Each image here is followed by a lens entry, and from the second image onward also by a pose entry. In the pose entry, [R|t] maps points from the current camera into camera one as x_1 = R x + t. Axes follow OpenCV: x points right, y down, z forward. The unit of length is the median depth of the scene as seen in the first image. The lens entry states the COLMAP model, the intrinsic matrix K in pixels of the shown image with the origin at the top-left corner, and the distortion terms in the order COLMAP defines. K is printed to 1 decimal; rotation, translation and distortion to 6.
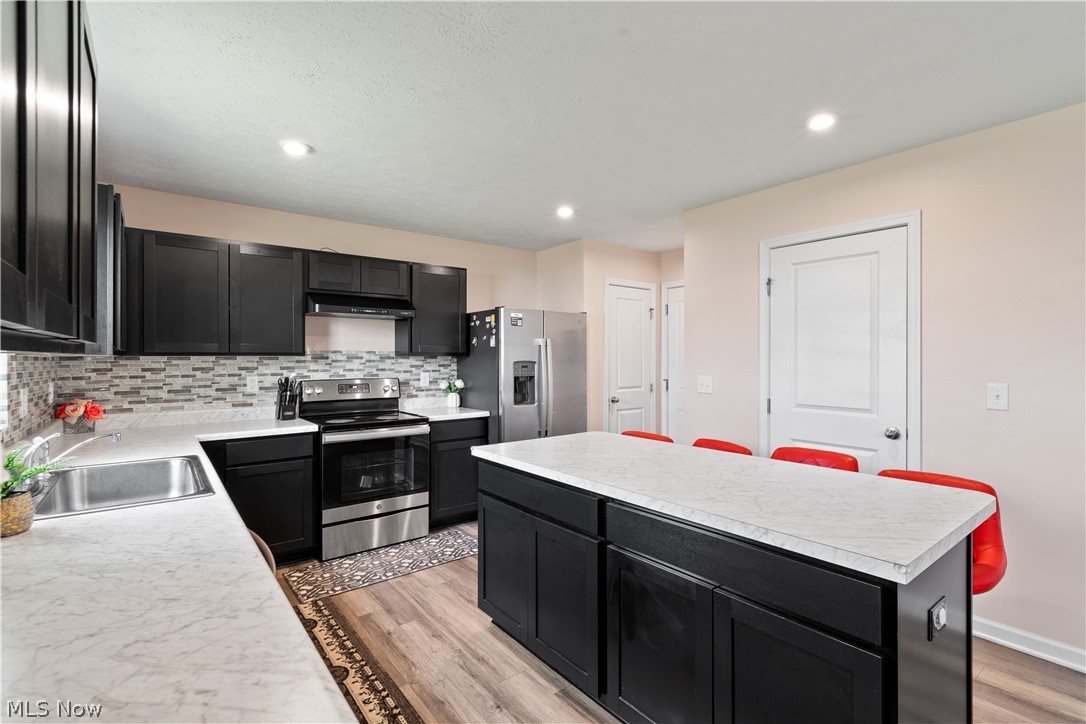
lens RADIAL K [[509.4, 0, 550.0], [0, 509.4, 360.4], [0, 0, 1]] dist [-0.001232, -0.000696]
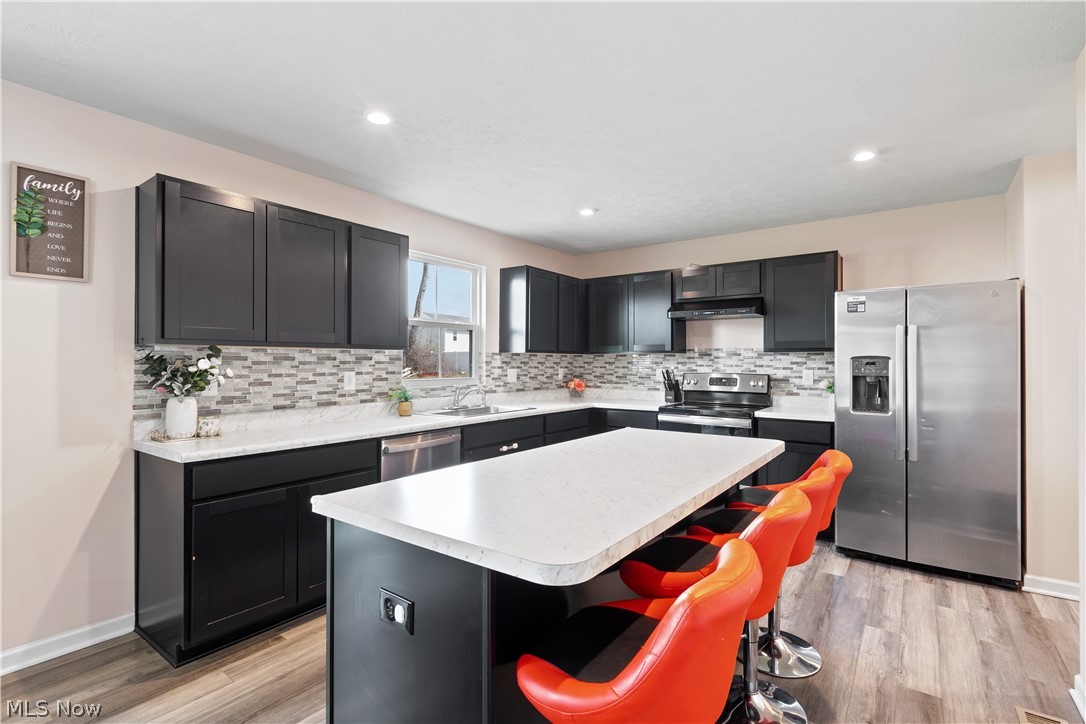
lens RADIAL K [[493.0, 0, 548.7], [0, 493.0, 359.6], [0, 0, 1]] dist [-0.000936, -0.000378]
pose [[0.269098, -0.002223, -0.963110, 0.610838], [-0.006904, 0.999967, -0.004237, 0.014495], [0.963088, 0.007789, 0.269074, 0.362286]]
